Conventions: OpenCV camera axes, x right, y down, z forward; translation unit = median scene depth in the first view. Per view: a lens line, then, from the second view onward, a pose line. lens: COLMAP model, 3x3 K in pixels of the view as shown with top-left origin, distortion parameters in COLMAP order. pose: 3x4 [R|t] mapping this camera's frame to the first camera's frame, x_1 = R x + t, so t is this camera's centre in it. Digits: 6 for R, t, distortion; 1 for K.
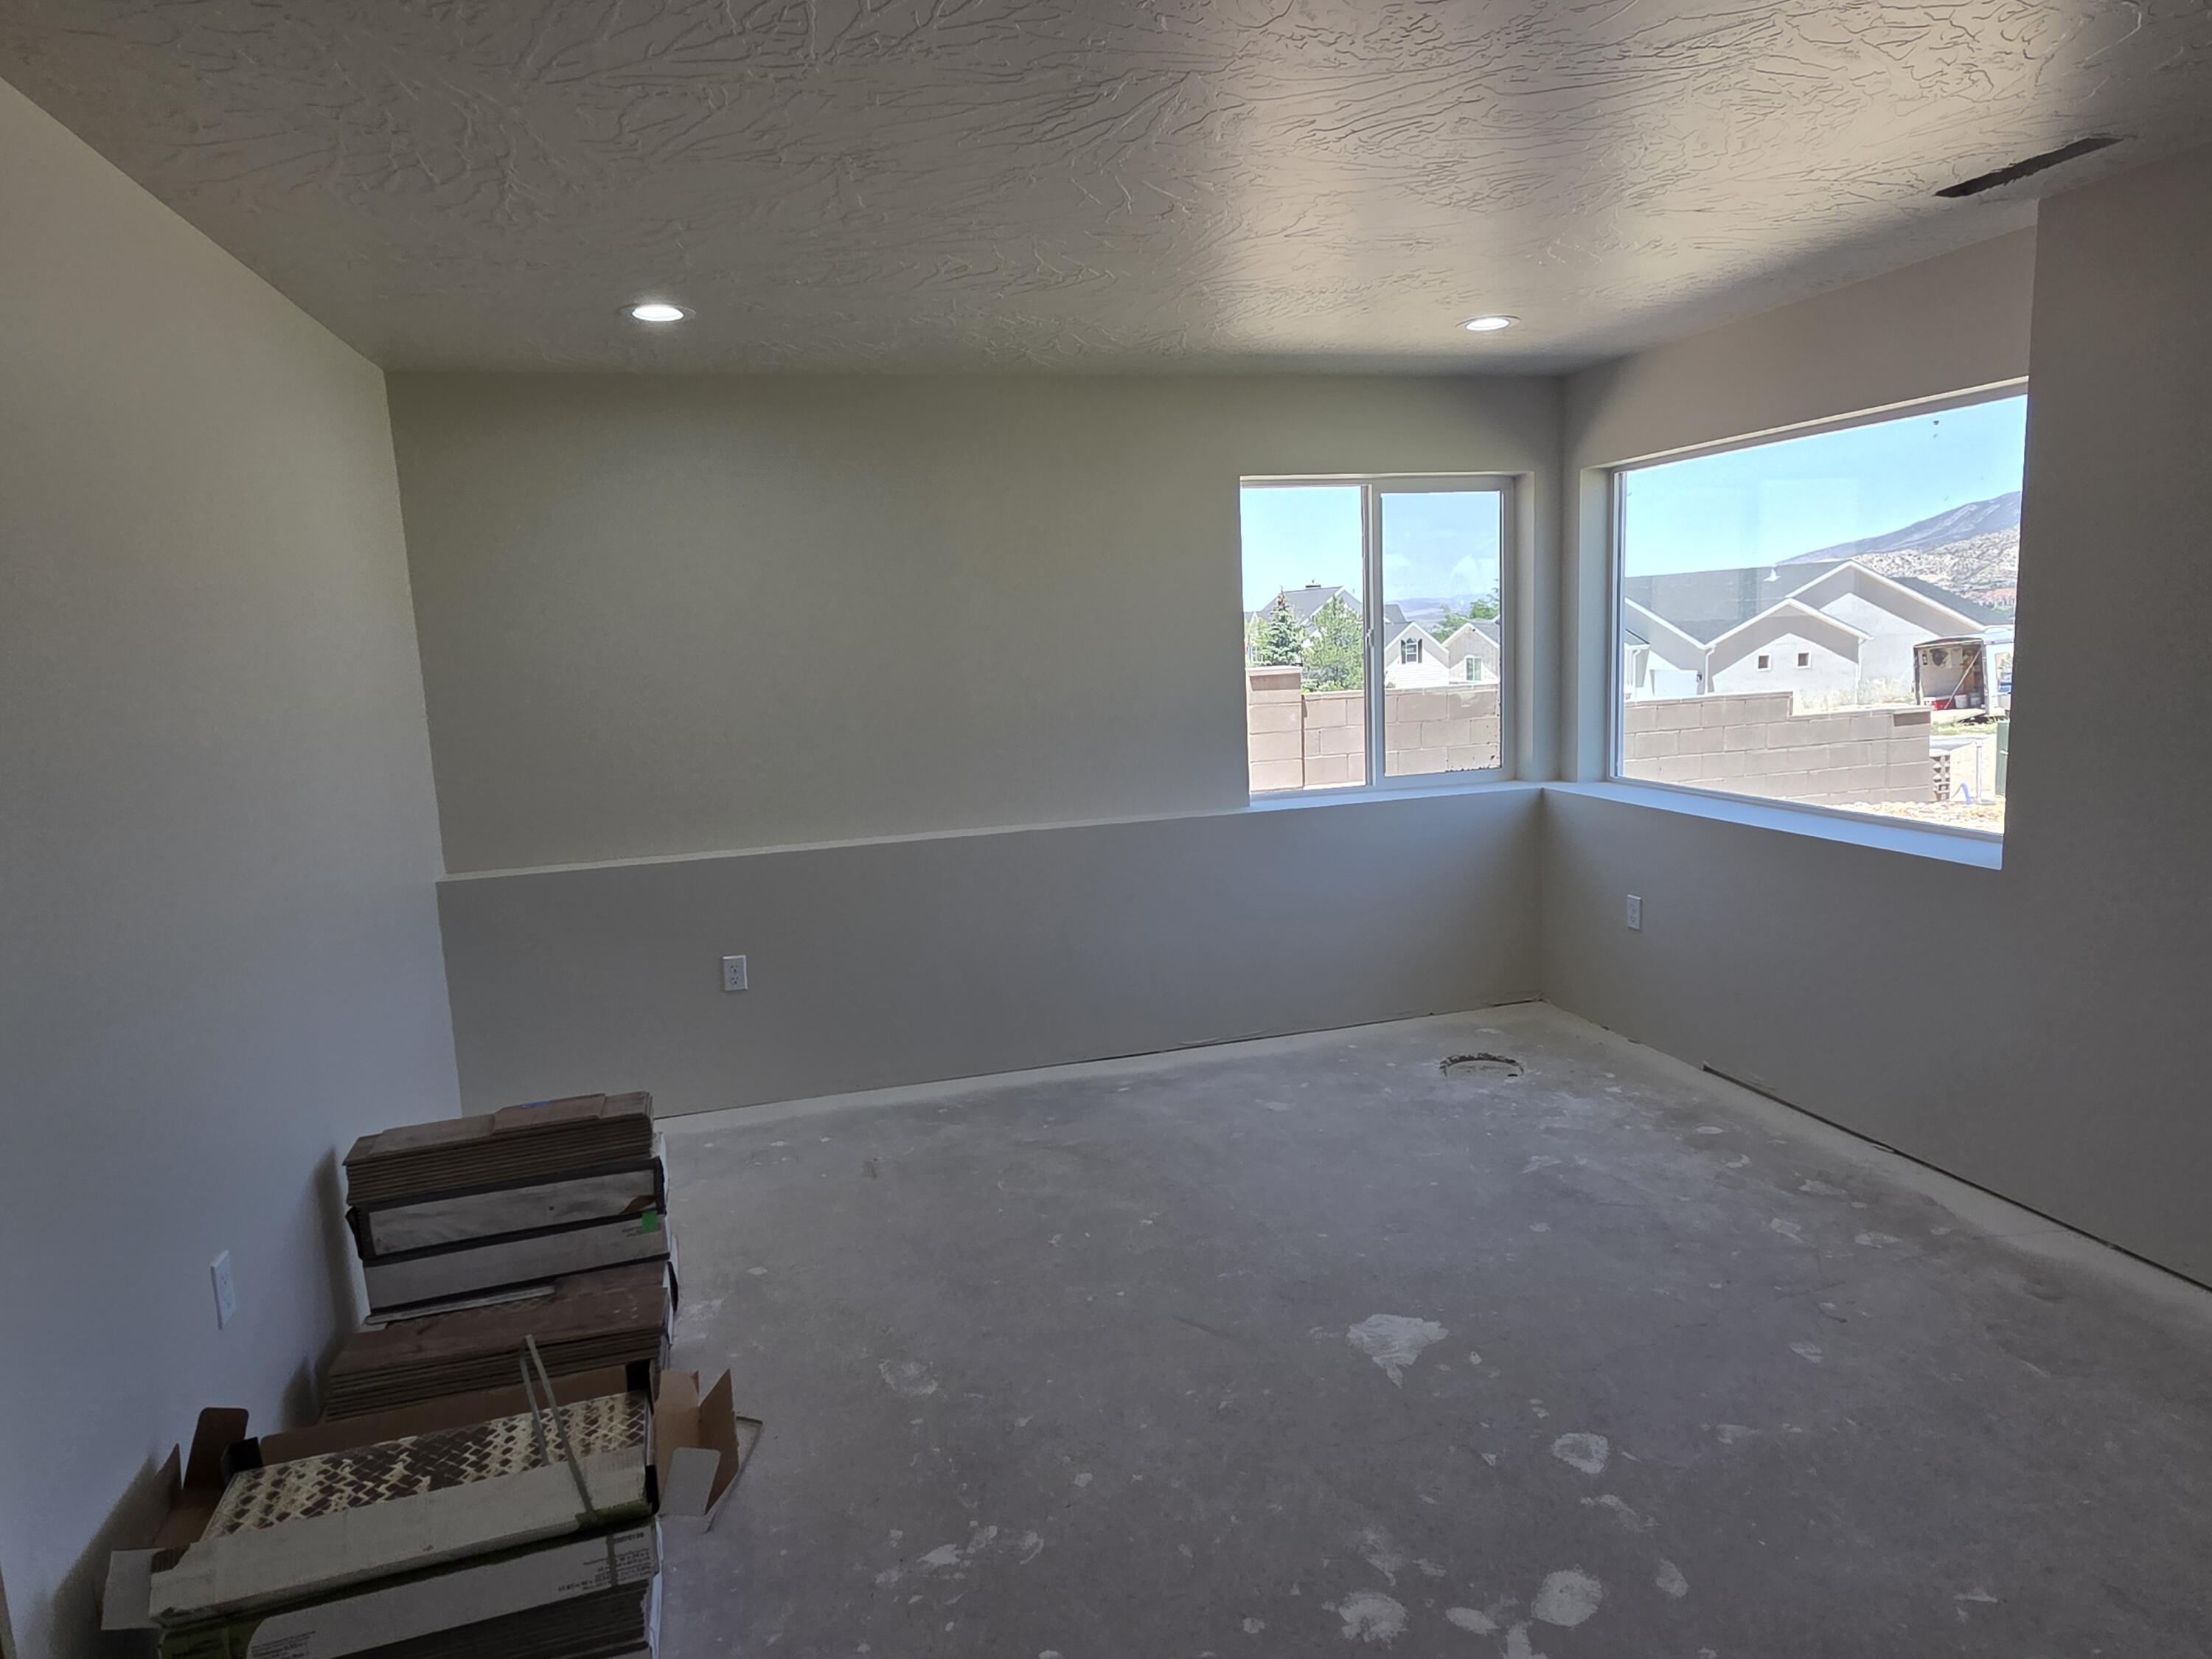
lens RADIAL K [[1295.7, 0, 1100.6], [0, 1295.7, 826.1], [0, 0, 1]] dist [0.003862, 0.000255]
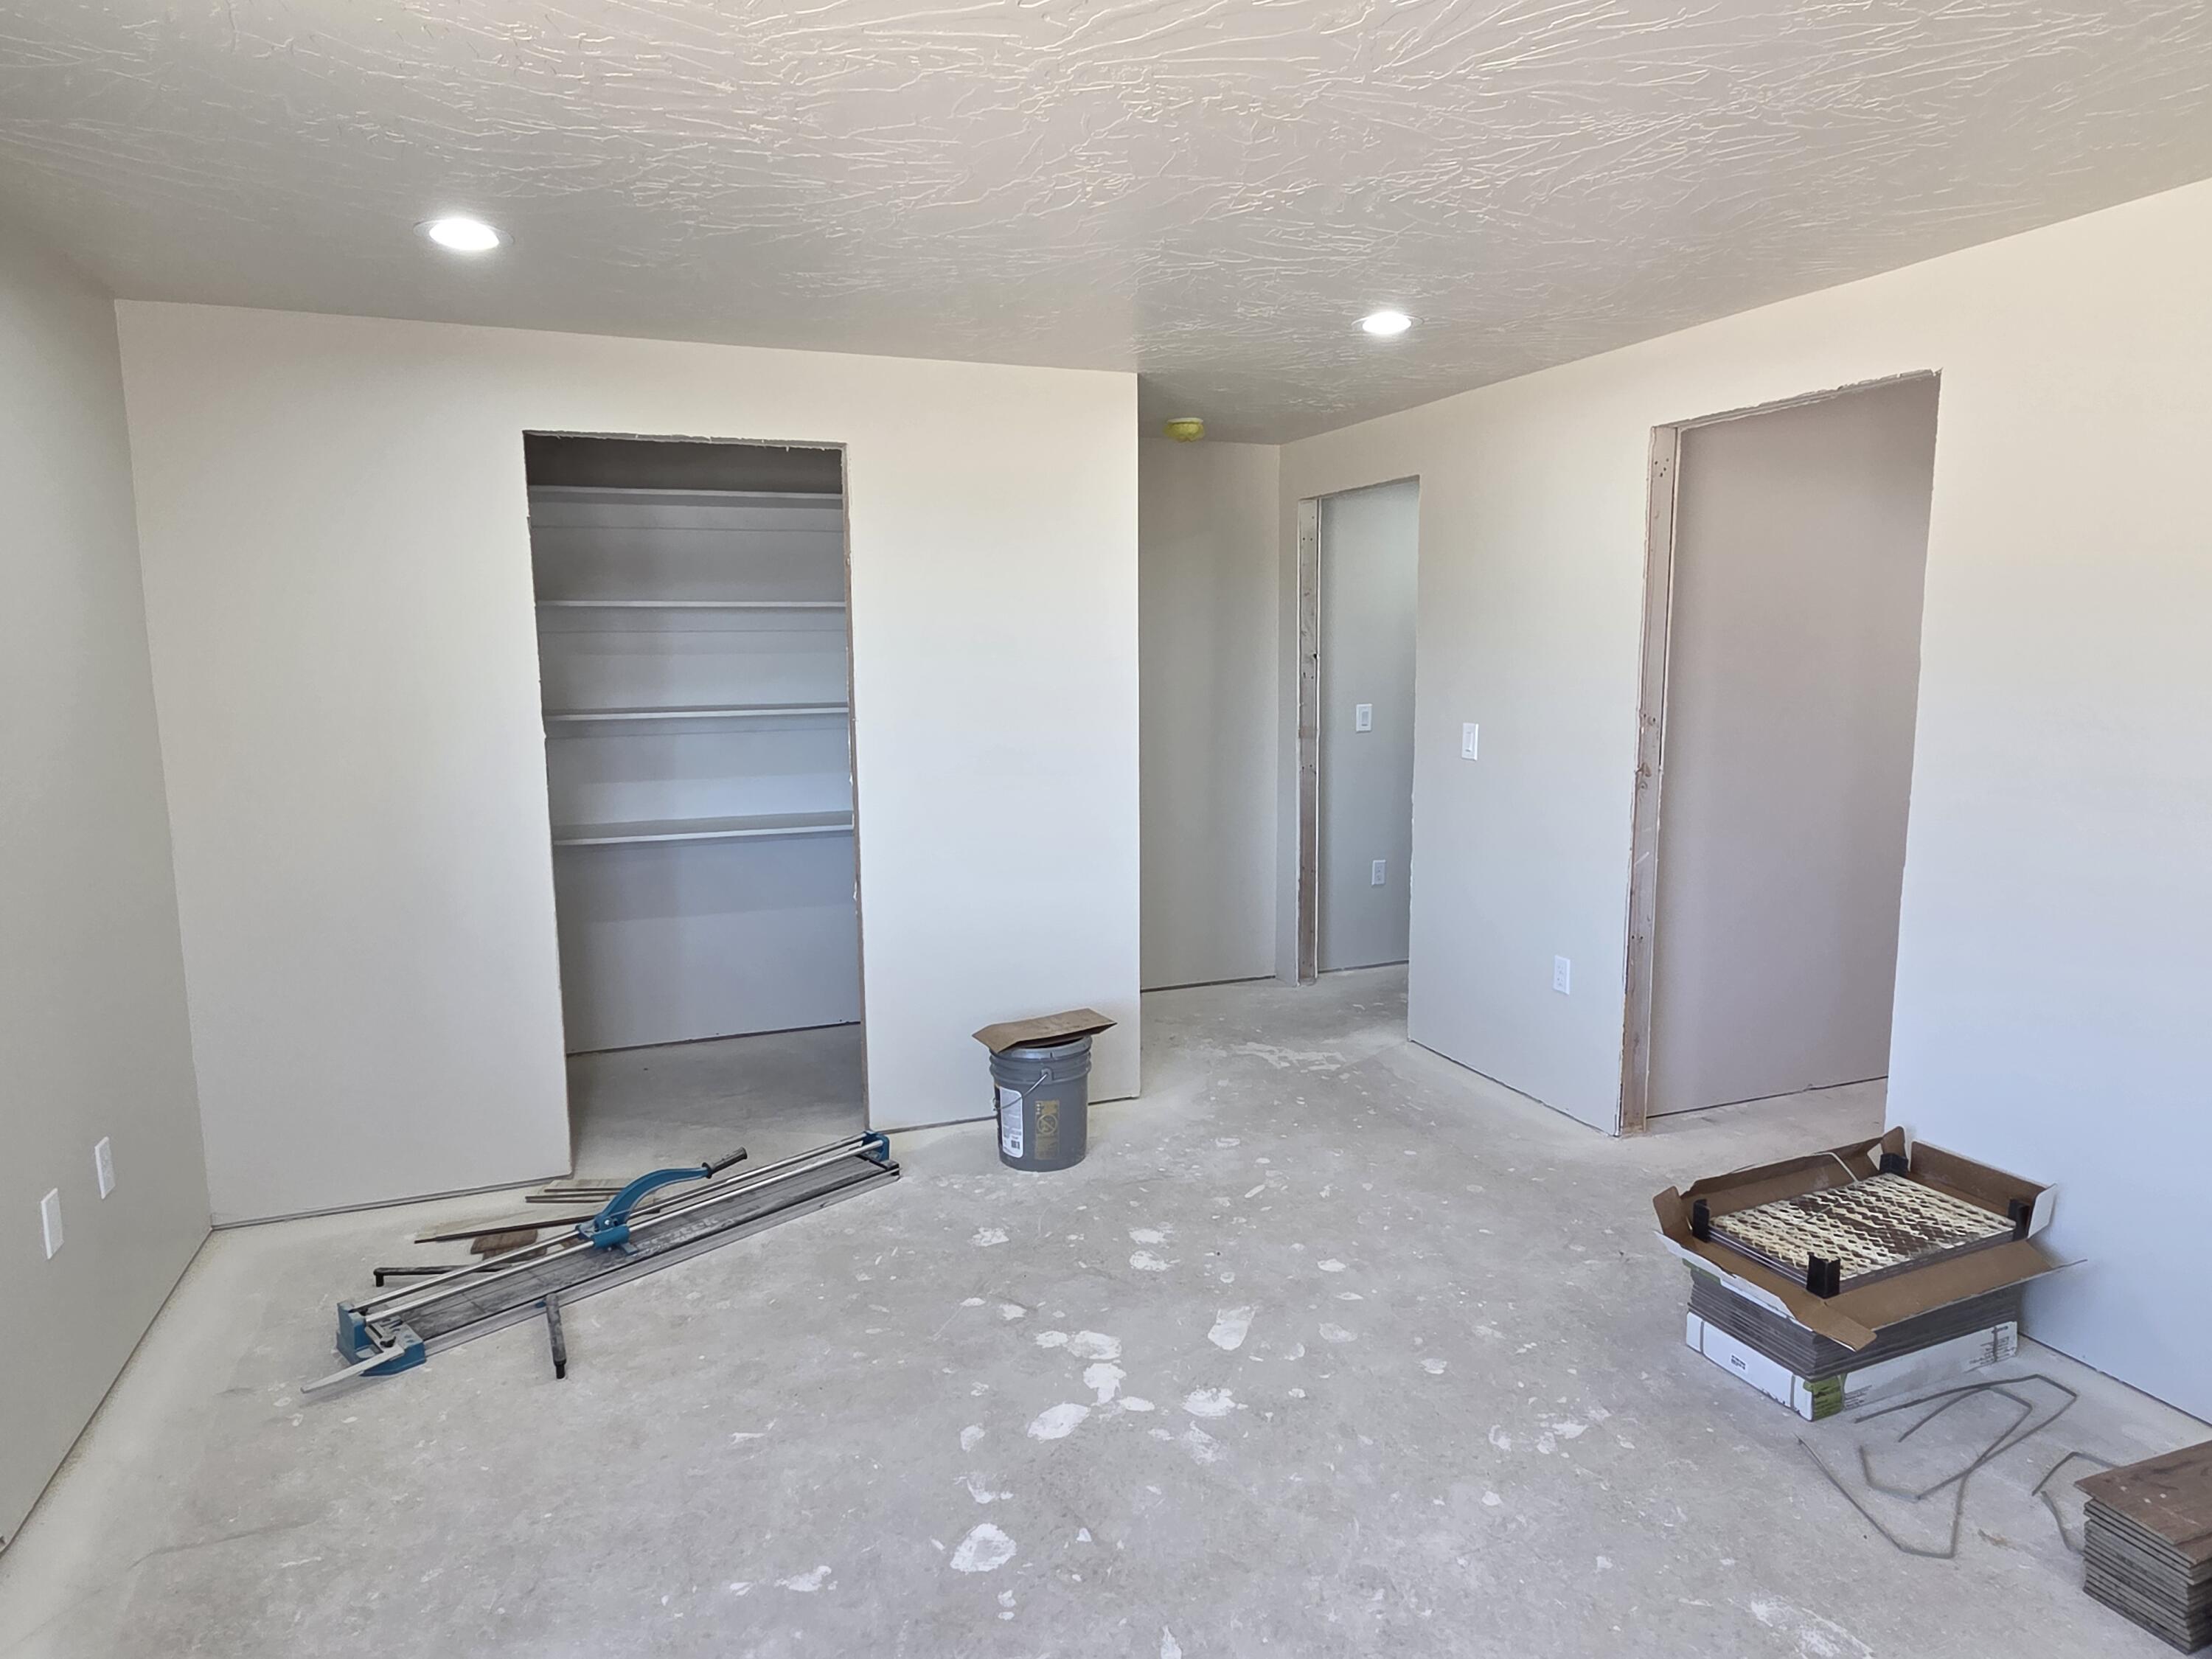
lens RADIAL K [[1295.7, 0, 1104.0], [0, 1295.7, 828.7], [0, 0, 1]] dist [0.003862, 0.000255]
pose [[-0.993191, 0.068753, -0.094048, 0.383544], [0.037600, 0.953258, 0.299809, -0.334991], [0.110265, 0.294231, -0.949352, 1.986250]]
